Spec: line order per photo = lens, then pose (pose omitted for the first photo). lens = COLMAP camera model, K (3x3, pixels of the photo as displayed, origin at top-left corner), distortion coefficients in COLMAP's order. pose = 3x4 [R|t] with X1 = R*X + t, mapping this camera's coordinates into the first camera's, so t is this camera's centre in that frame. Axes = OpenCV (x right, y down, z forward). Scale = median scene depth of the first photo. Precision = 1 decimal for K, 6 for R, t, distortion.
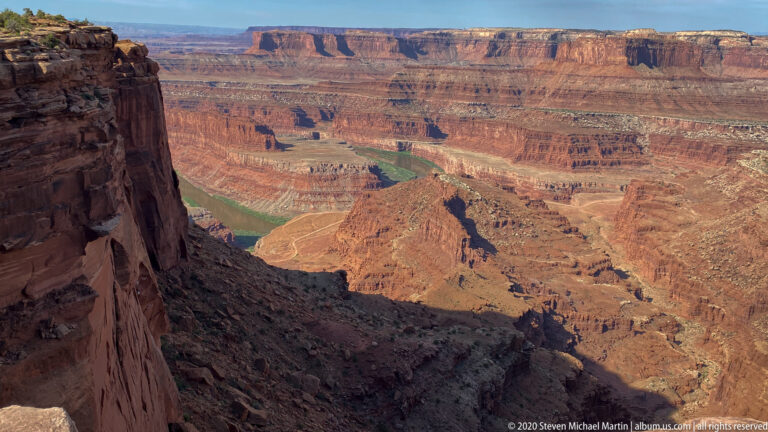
lens RADIAL K [[674.8, 0, 387.8], [0, 674.8, 230.6], [0, 0, 1]] dist [0.143102, -0.360693]
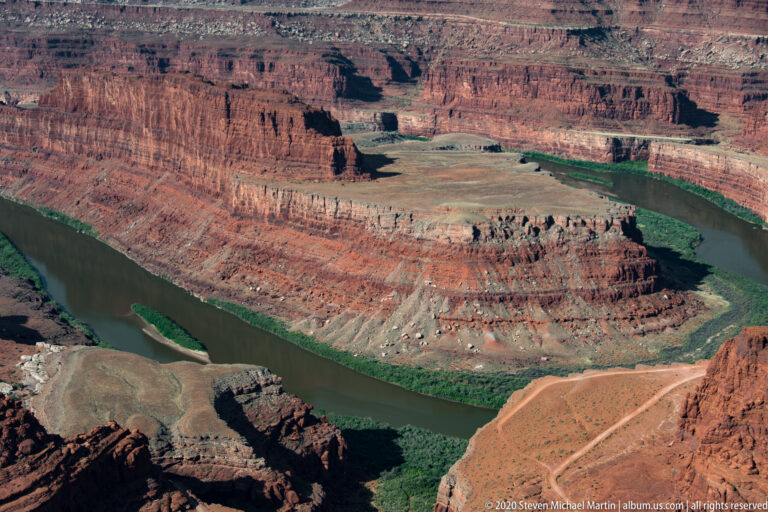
lens RADIAL K [[1518.3, 0, 370.1], [0, 1518.3, 255.9], [0, 0, 1]] dist [-0.004101, -0.266416]
pose [[0.999613, -0.005259, -0.027315, -0.103041], [0.004410, 0.999508, -0.031066, -0.035845], [0.027465, 0.030933, 0.999144, 0.110951]]
